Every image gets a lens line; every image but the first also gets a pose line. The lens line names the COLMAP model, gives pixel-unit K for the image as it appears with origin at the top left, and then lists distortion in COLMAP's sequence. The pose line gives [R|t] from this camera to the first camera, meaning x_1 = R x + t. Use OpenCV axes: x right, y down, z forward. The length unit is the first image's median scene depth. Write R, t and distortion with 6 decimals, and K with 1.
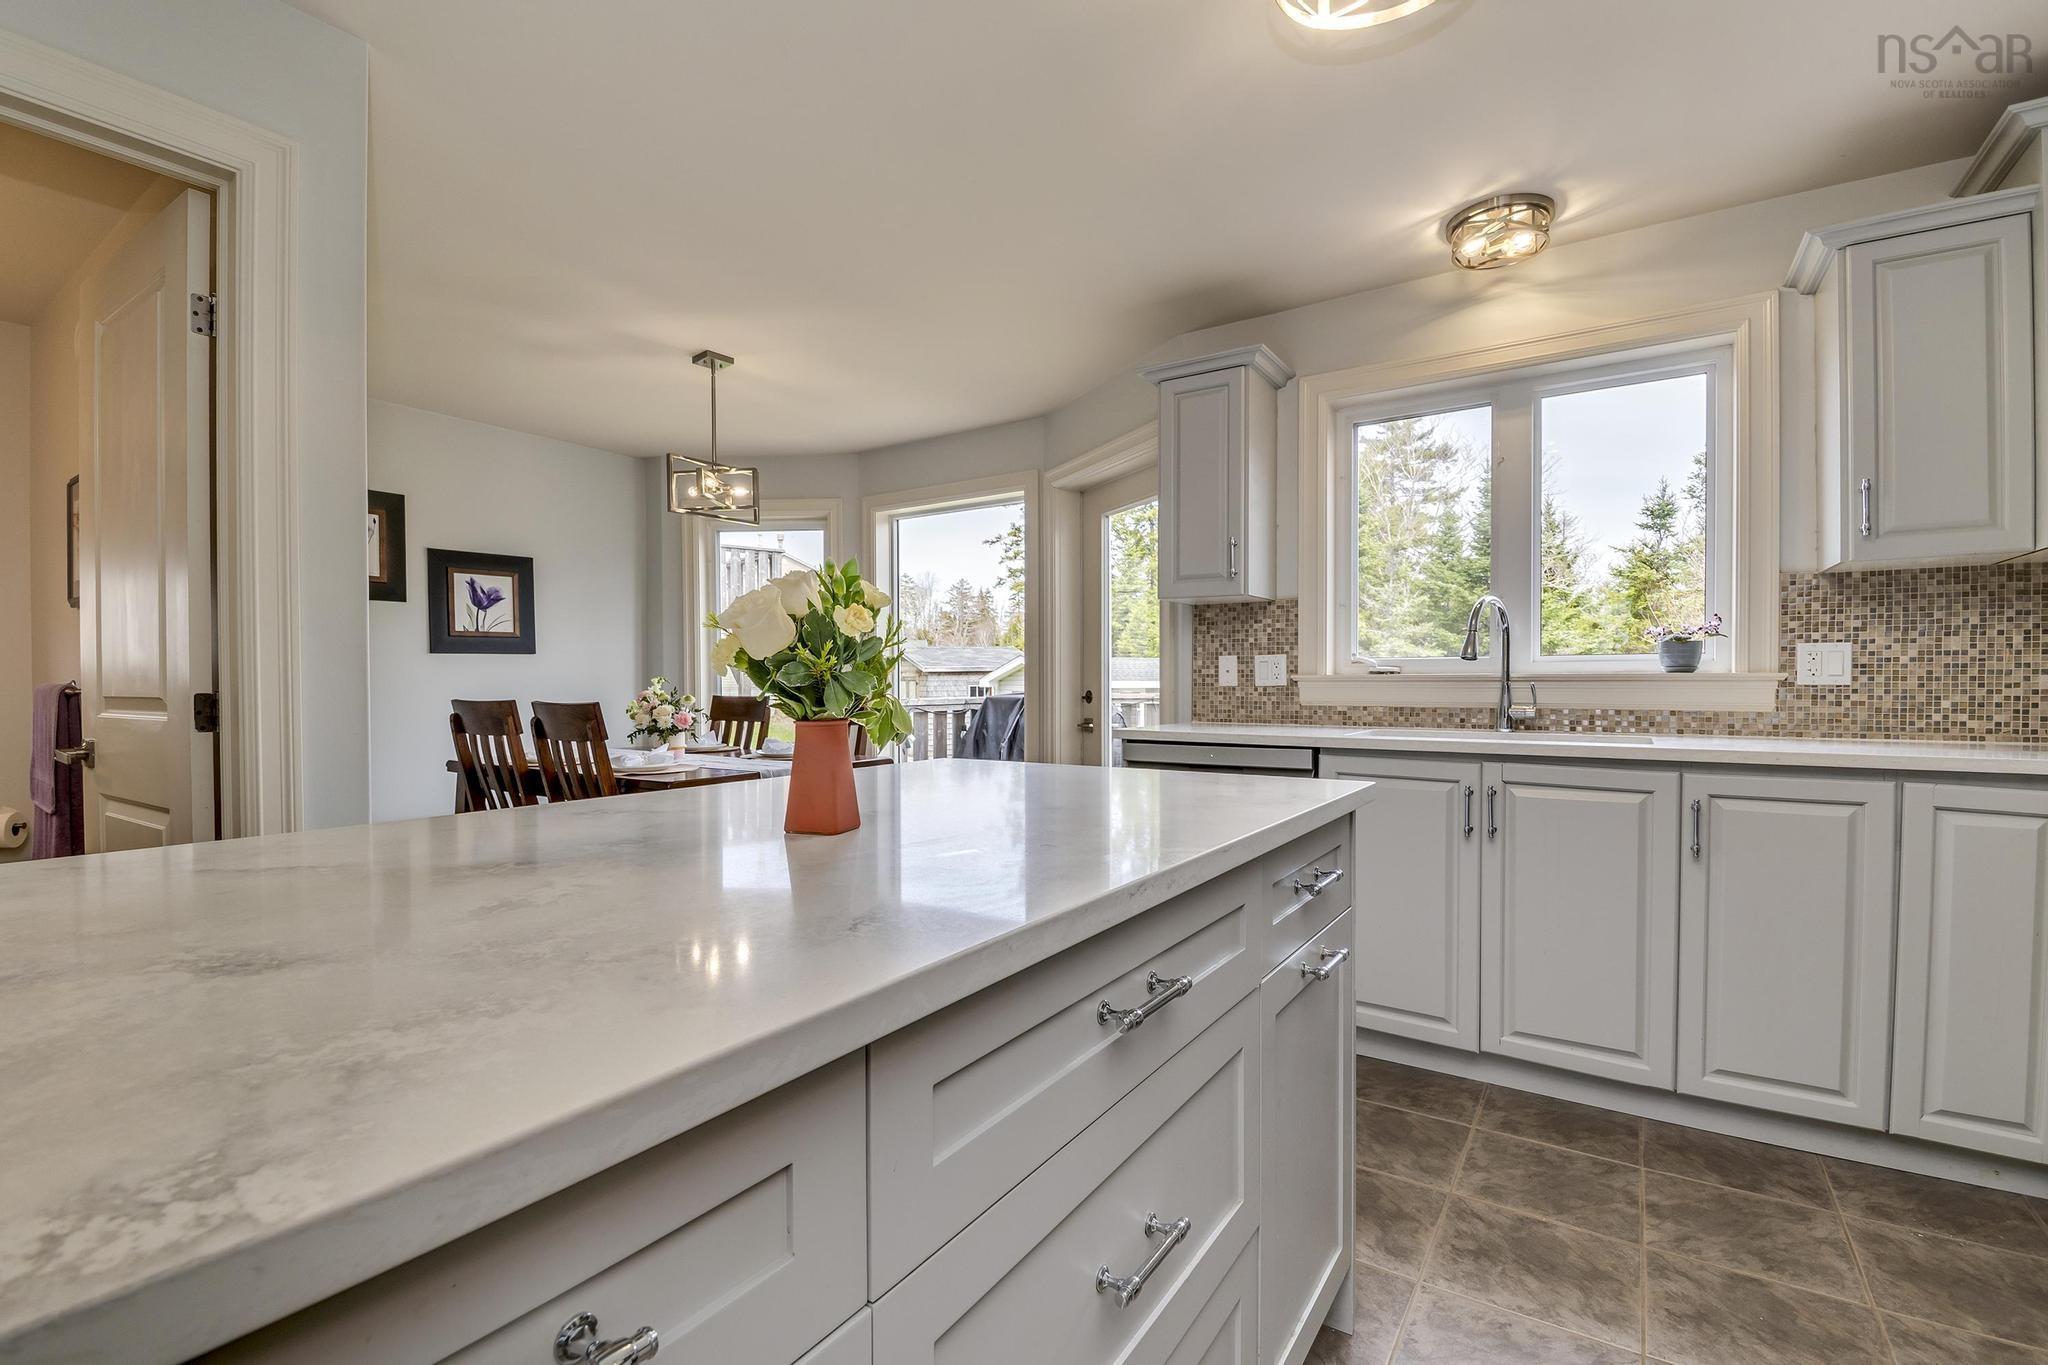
lens RADIAL K [[904.1, 0, 1022.5], [0, 904.1, 697.3], [0, 0, 1]] dist [0.007059, -0.013533]
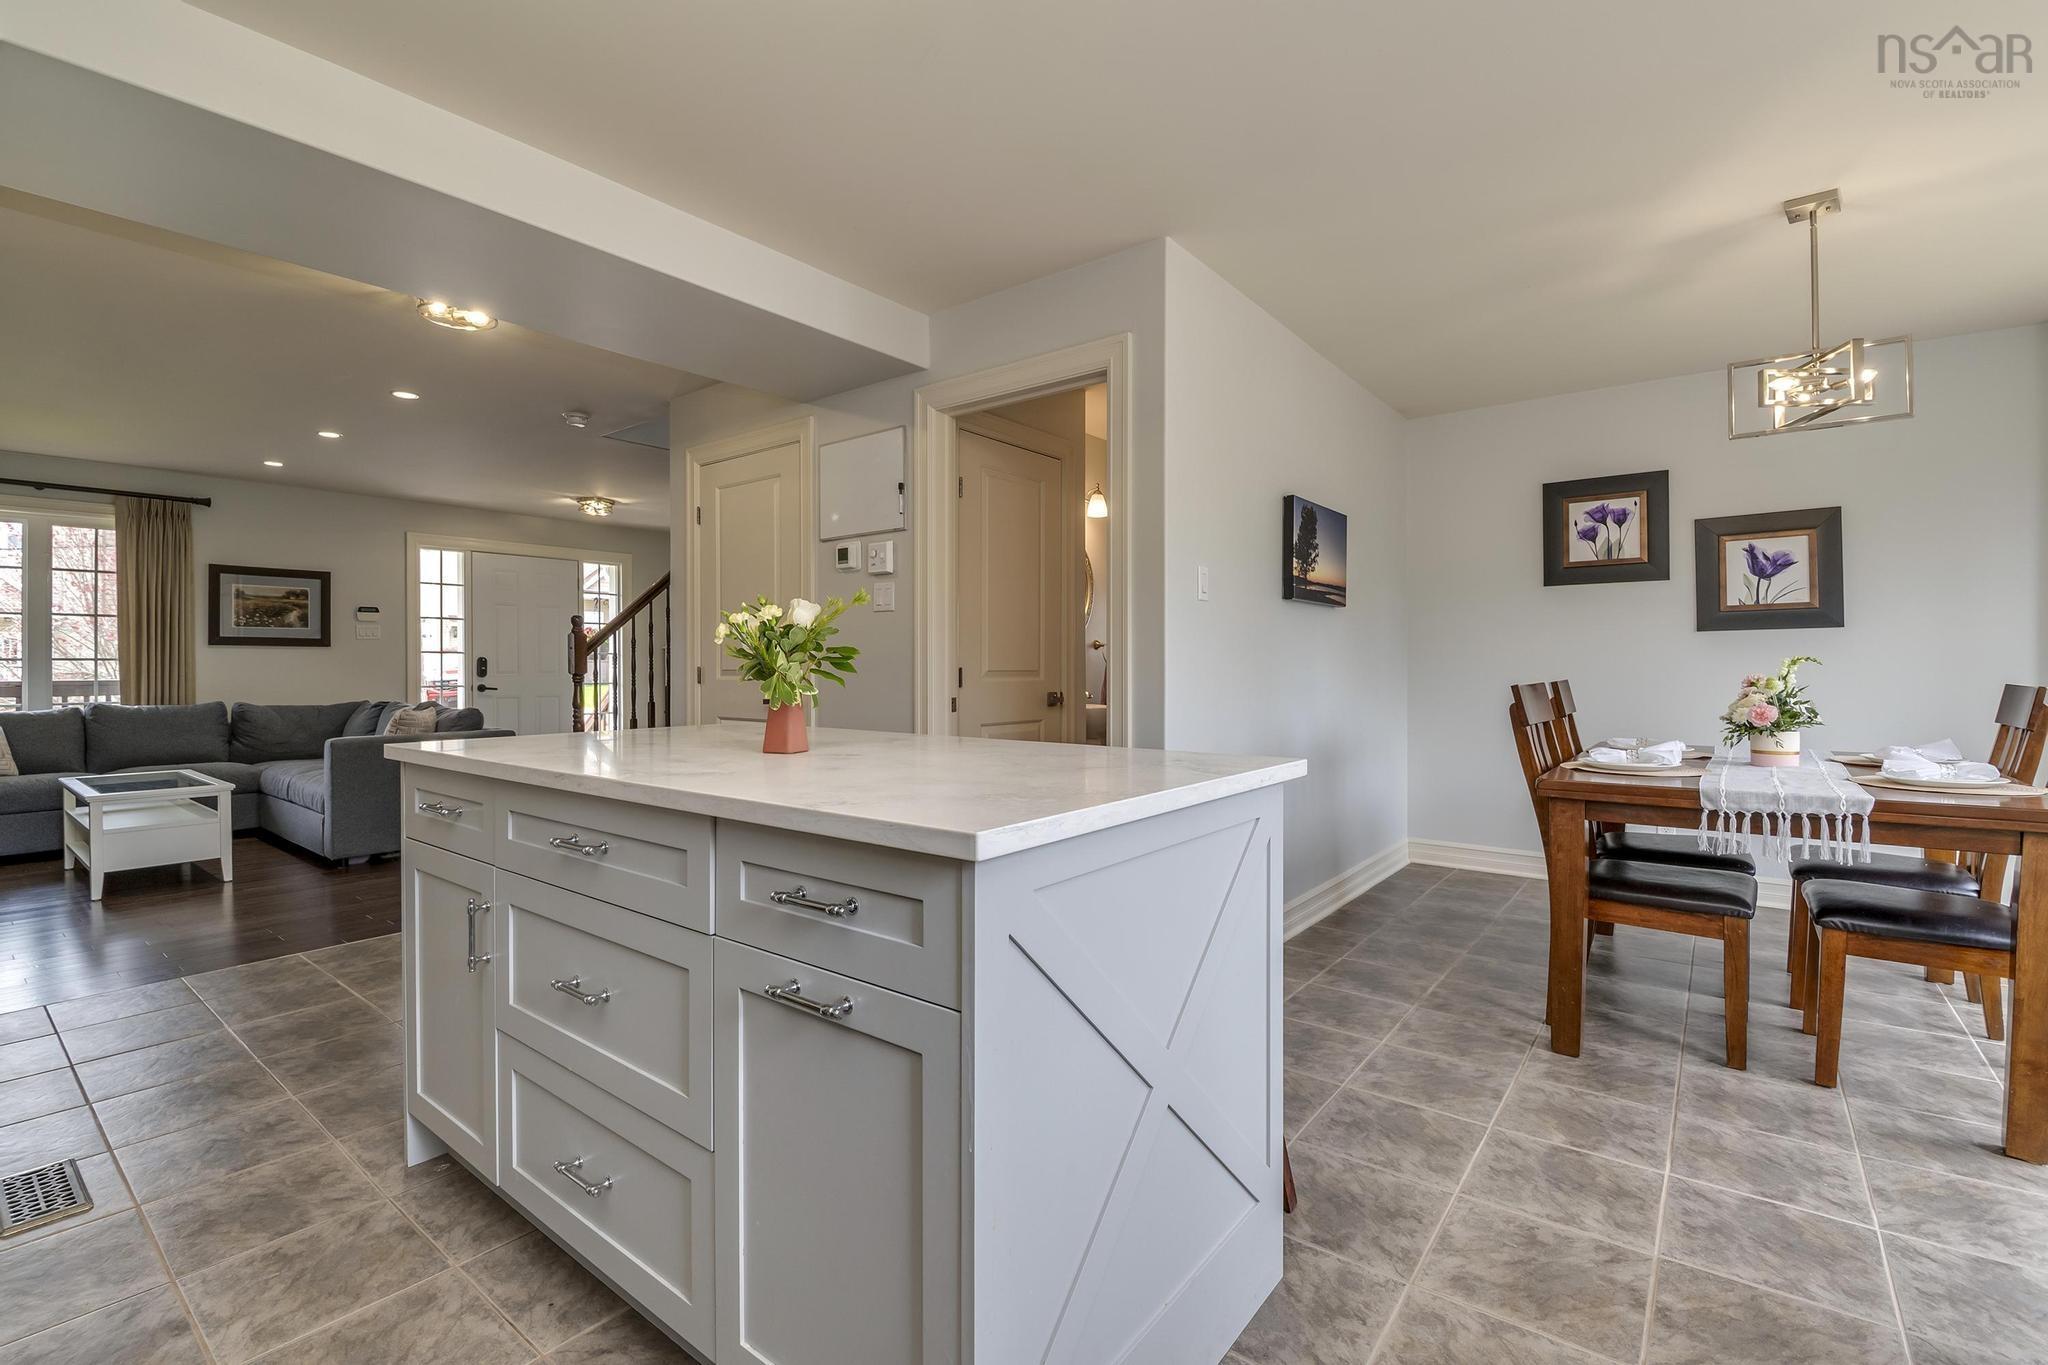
lens RADIAL K [[904.1, 0, 988.1], [0, 904.1, 650.5], [0, 0, 1]] dist [0.007059, -0.013533]
pose [[-0.090134, -0.010744, -0.995872, 0.540857], [-0.014826, 0.999845, -0.009445, -0.015585], [0.995819, 0.013914, -0.090279, 0.573364]]
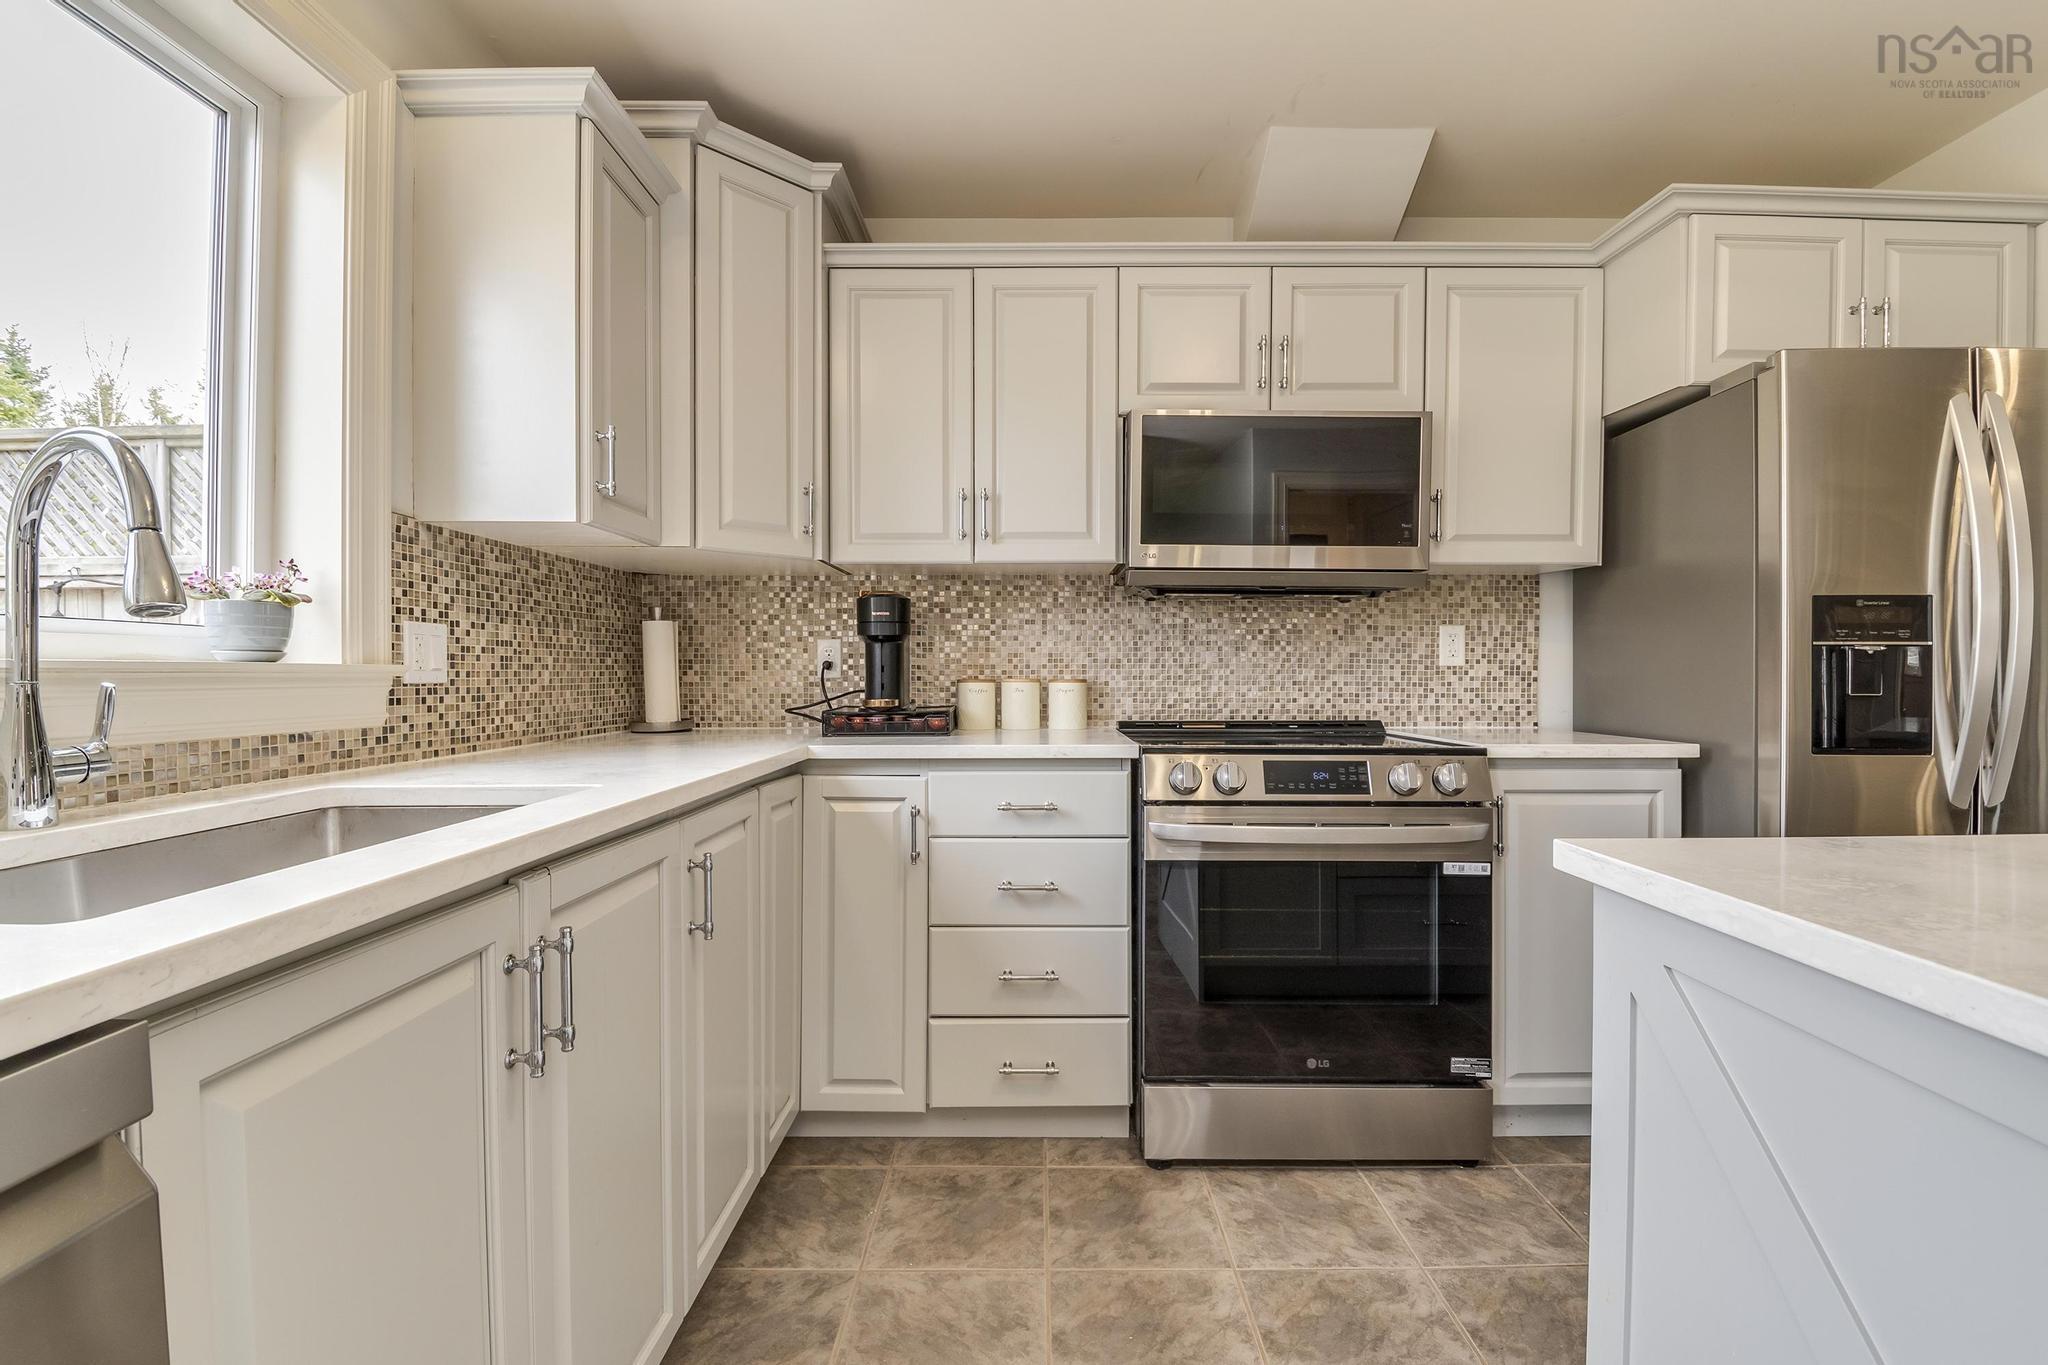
lens RADIAL K [[904.1, 0, 1026.0], [0, 904.1, 678.6], [0, 0, 1]] dist [0.007059, -0.013533]
pose [[-0.551428, -0.000942, 0.834222, 0.043759], [0.019481, 0.999712, 0.014006, -0.015485], [-0.833995, 0.023975, -0.551251, 0.876717]]
